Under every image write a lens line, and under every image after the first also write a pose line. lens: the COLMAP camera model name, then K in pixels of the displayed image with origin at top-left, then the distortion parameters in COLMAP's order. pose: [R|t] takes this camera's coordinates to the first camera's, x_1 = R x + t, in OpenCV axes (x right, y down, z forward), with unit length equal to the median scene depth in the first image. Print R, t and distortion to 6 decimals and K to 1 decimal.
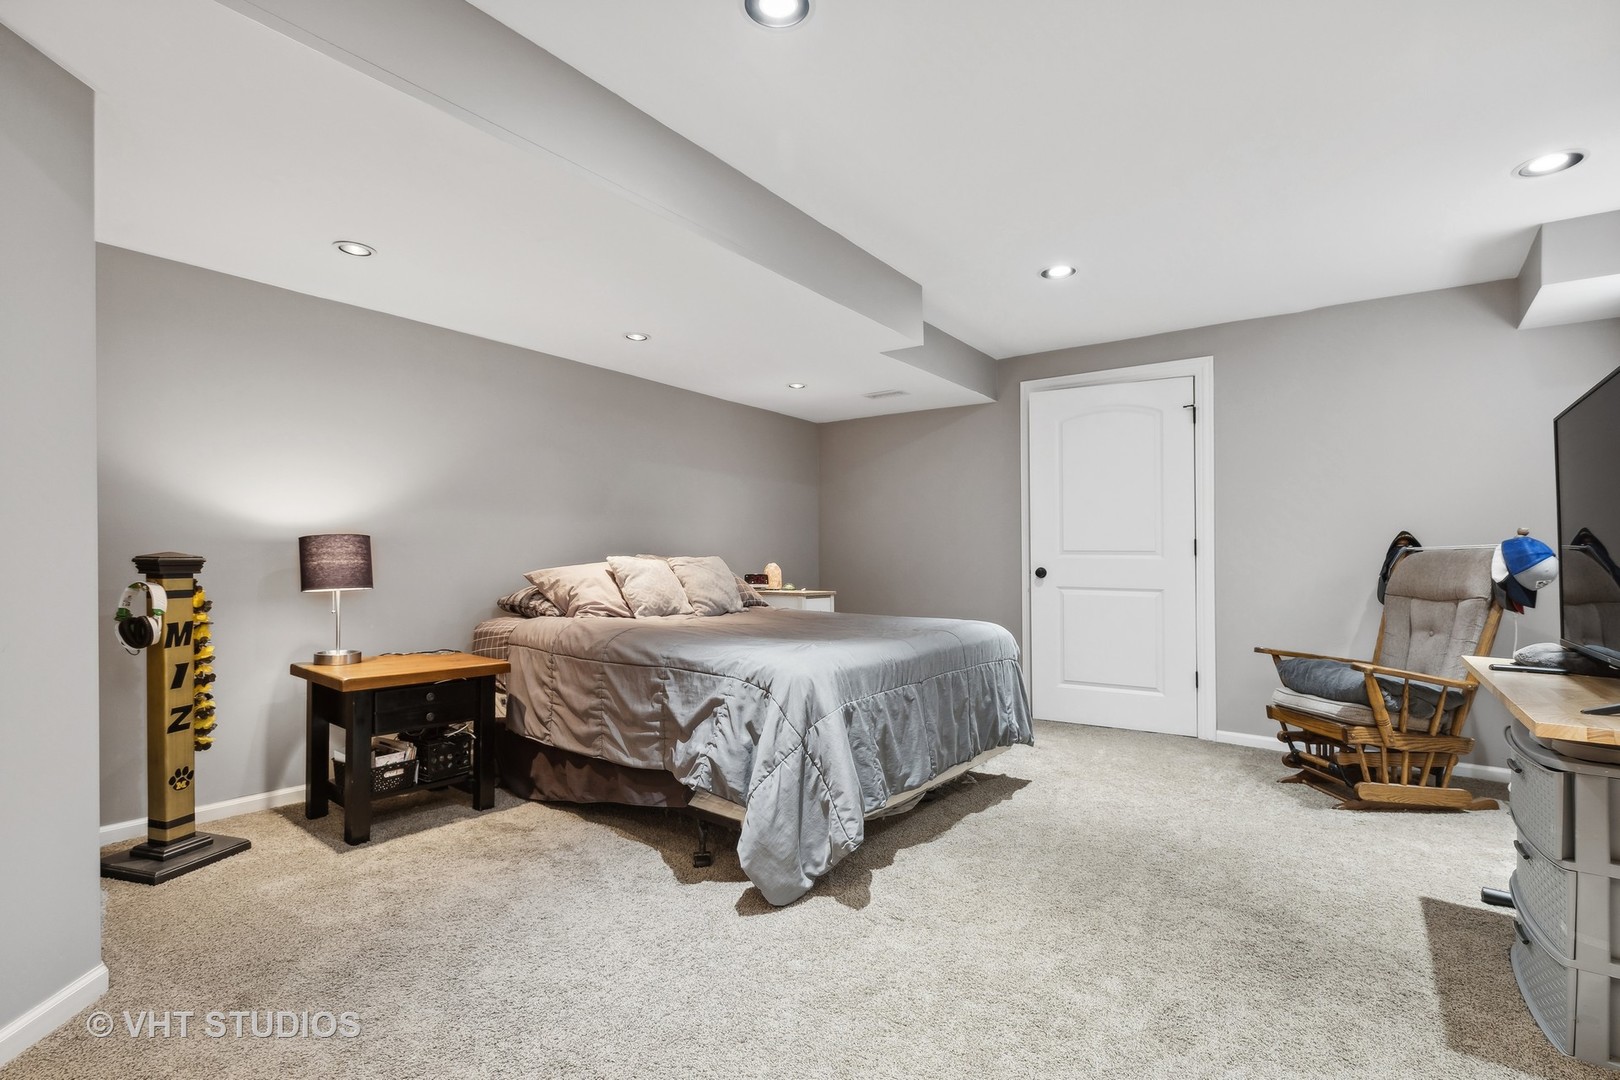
lens RADIAL K [[742.2, 0, 812.6], [0, 742.2, 539.1], [0, 0, 1]] dist [0.000716, -0.000621]
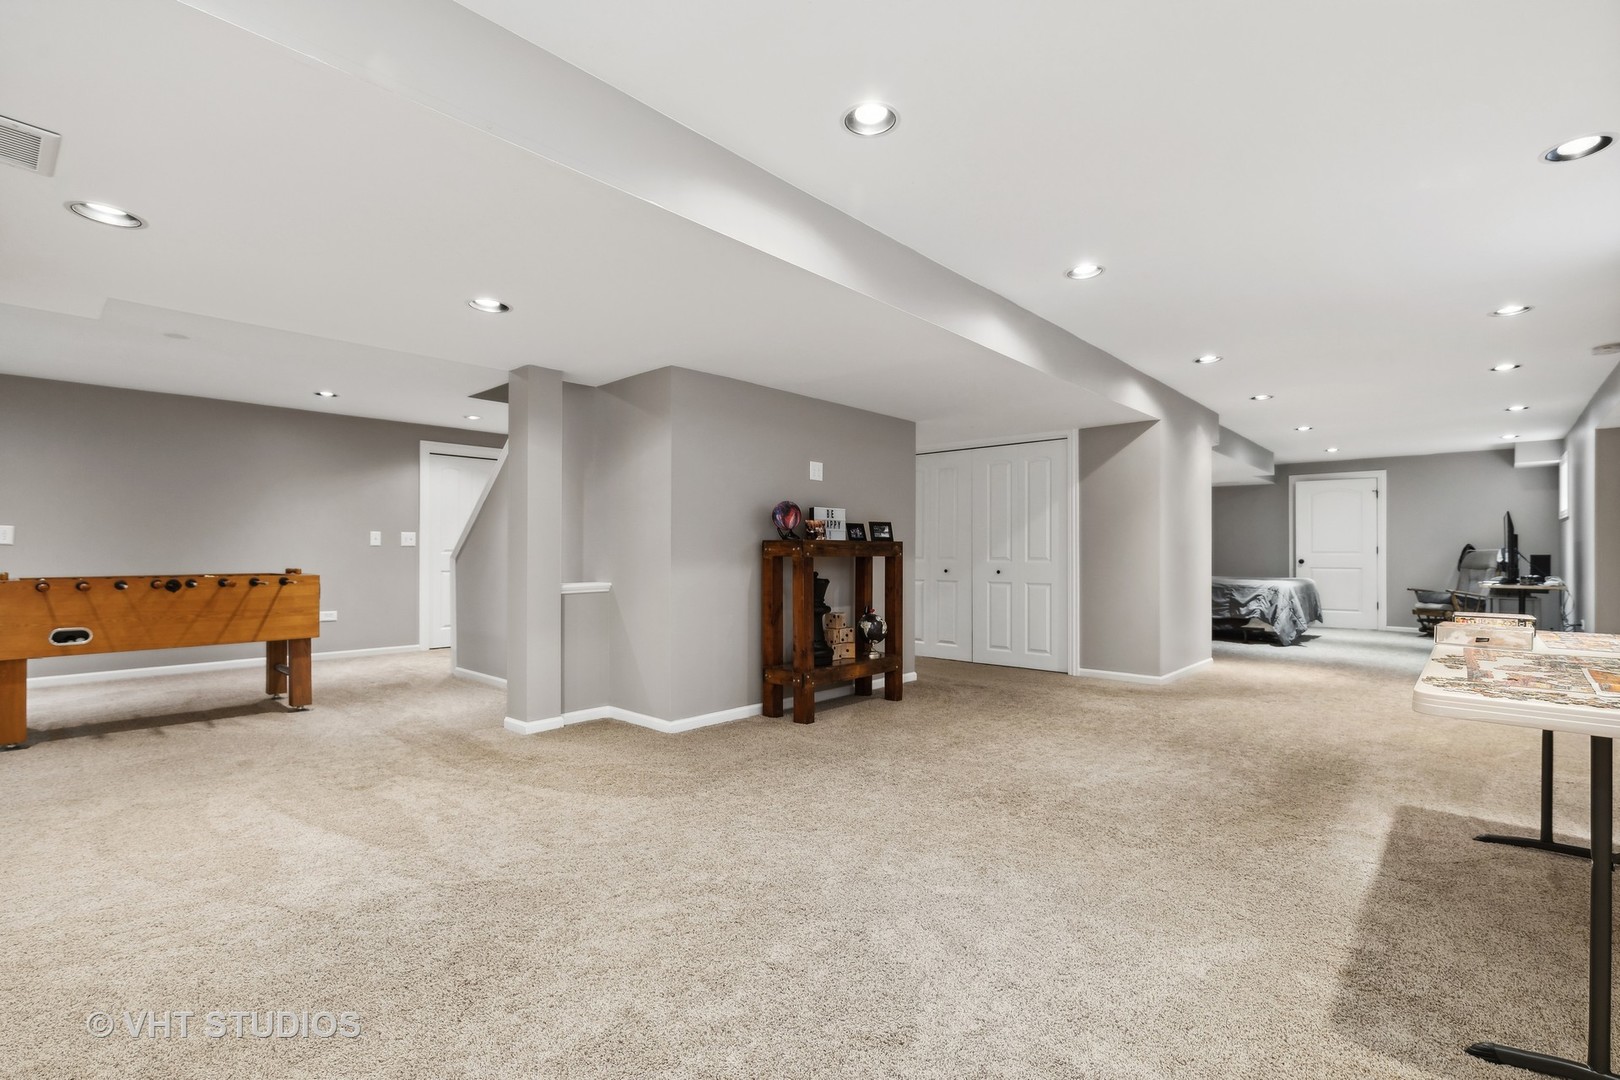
lens RADIAL K [[742.2, 0, 806.6], [0, 742.2, 552.0], [0, 0, 1]] dist [0.000716, -0.000621]
pose [[0.995617, -0.007715, -0.093207, -1.334037], [0.009763, 0.999720, 0.021535, -0.062970], [0.093015, -0.022350, 0.995414, -1.894424]]
